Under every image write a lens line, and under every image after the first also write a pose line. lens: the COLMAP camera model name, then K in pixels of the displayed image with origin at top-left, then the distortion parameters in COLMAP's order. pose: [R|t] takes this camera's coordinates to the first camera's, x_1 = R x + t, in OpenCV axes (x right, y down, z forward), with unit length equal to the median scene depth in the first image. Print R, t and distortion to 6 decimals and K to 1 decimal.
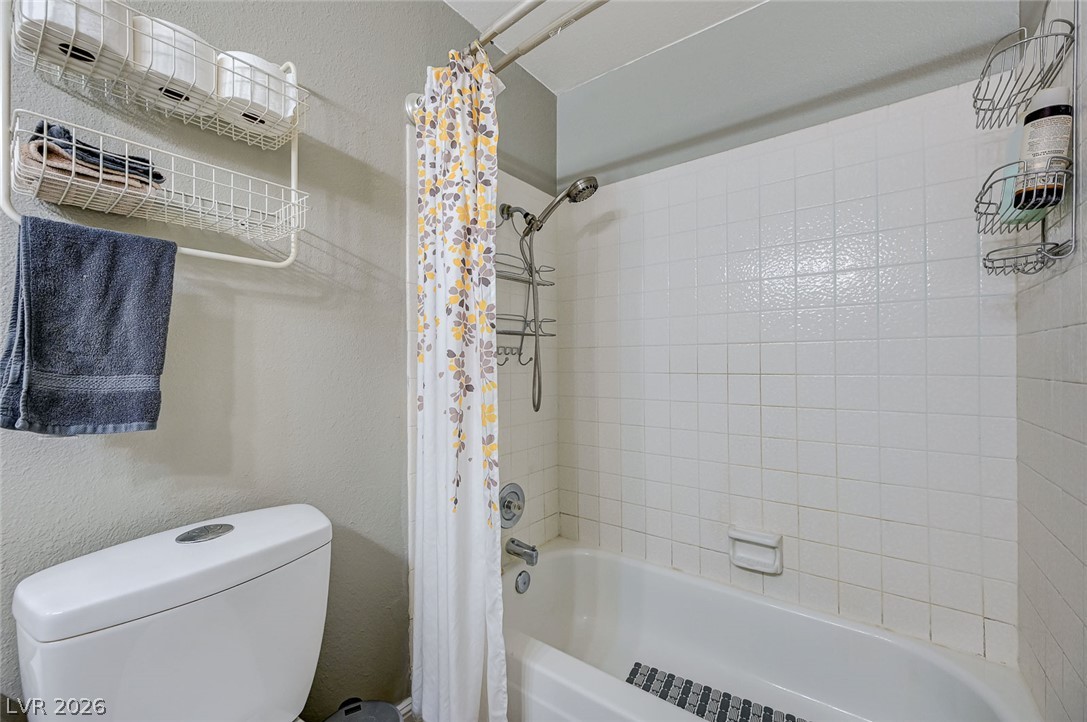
lens RADIAL K [[435.1, 0, 541.4], [0, 435.1, 362.0], [0, 0, 1]] dist [0.000686, -0.000001]
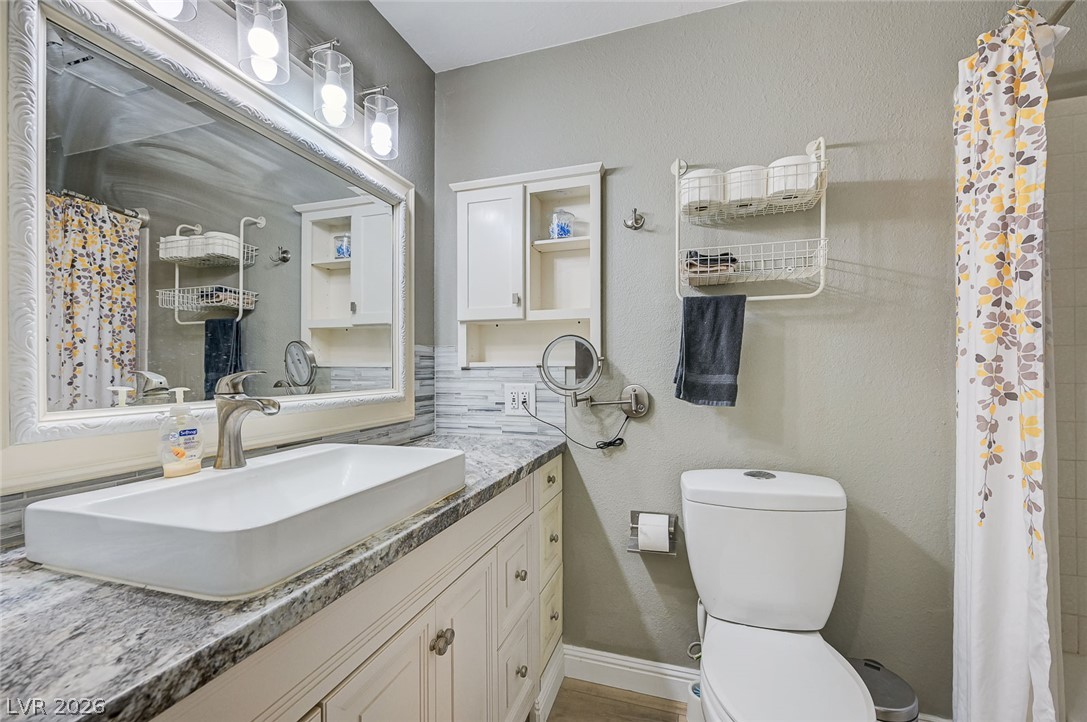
lens RADIAL K [[435.1, 0, 546.3], [0, 435.1, 365.9], [0, 0, 1]] dist [0.000686, -0.000001]
pose [[0.309936, -0.003501, -0.950751, 0.401929], [0.001211, 0.999994, -0.003287, -0.000528], [0.950757, -0.000132, 0.309939, -0.186144]]
